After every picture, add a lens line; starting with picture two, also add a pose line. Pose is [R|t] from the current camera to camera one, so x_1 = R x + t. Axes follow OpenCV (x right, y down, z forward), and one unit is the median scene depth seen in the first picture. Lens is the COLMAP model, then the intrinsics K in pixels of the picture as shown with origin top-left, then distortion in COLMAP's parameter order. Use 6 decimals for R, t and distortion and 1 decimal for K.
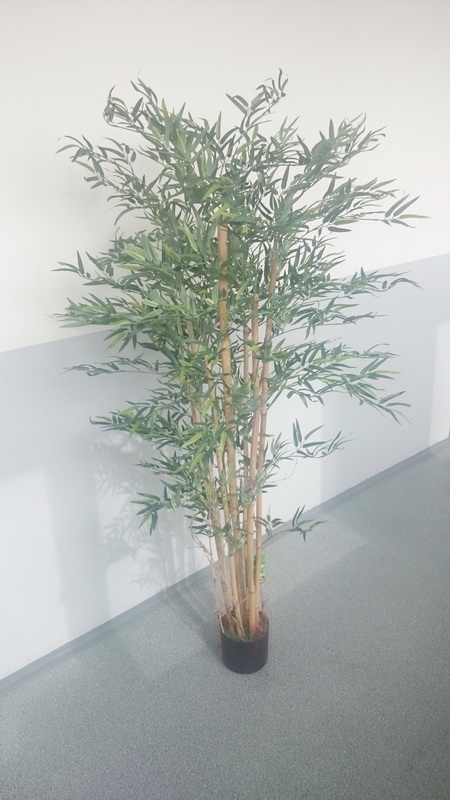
lens RADIAL K [[673.1, 0, 222.7], [0, 673.1, 400.5], [0, 0, 1]] dist [0.072091, -0.030139]
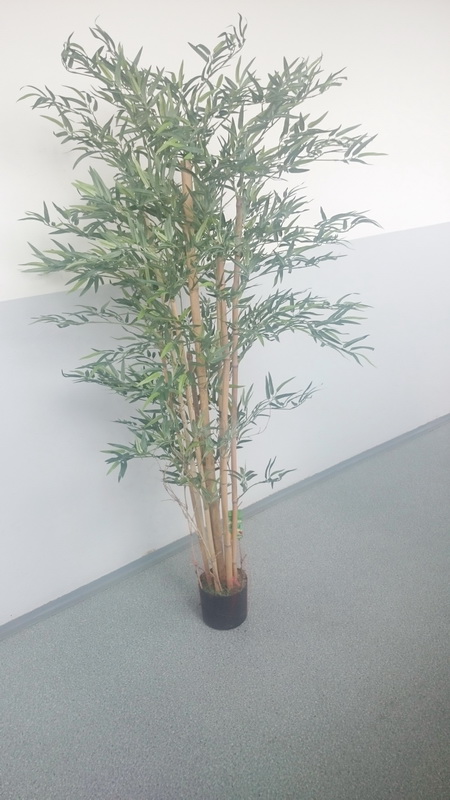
lens RADIAL K [[673.1, 0, 224.2], [0, 673.1, 399.6], [0, 0, 1]] dist [0.072091, -0.030139]
pose [[0.998760, -0.008381, -0.049064, 0.099220], [0.007626, 0.999850, -0.015548, 0.090603], [0.049187, 0.015155, 0.998675, 0.000049]]
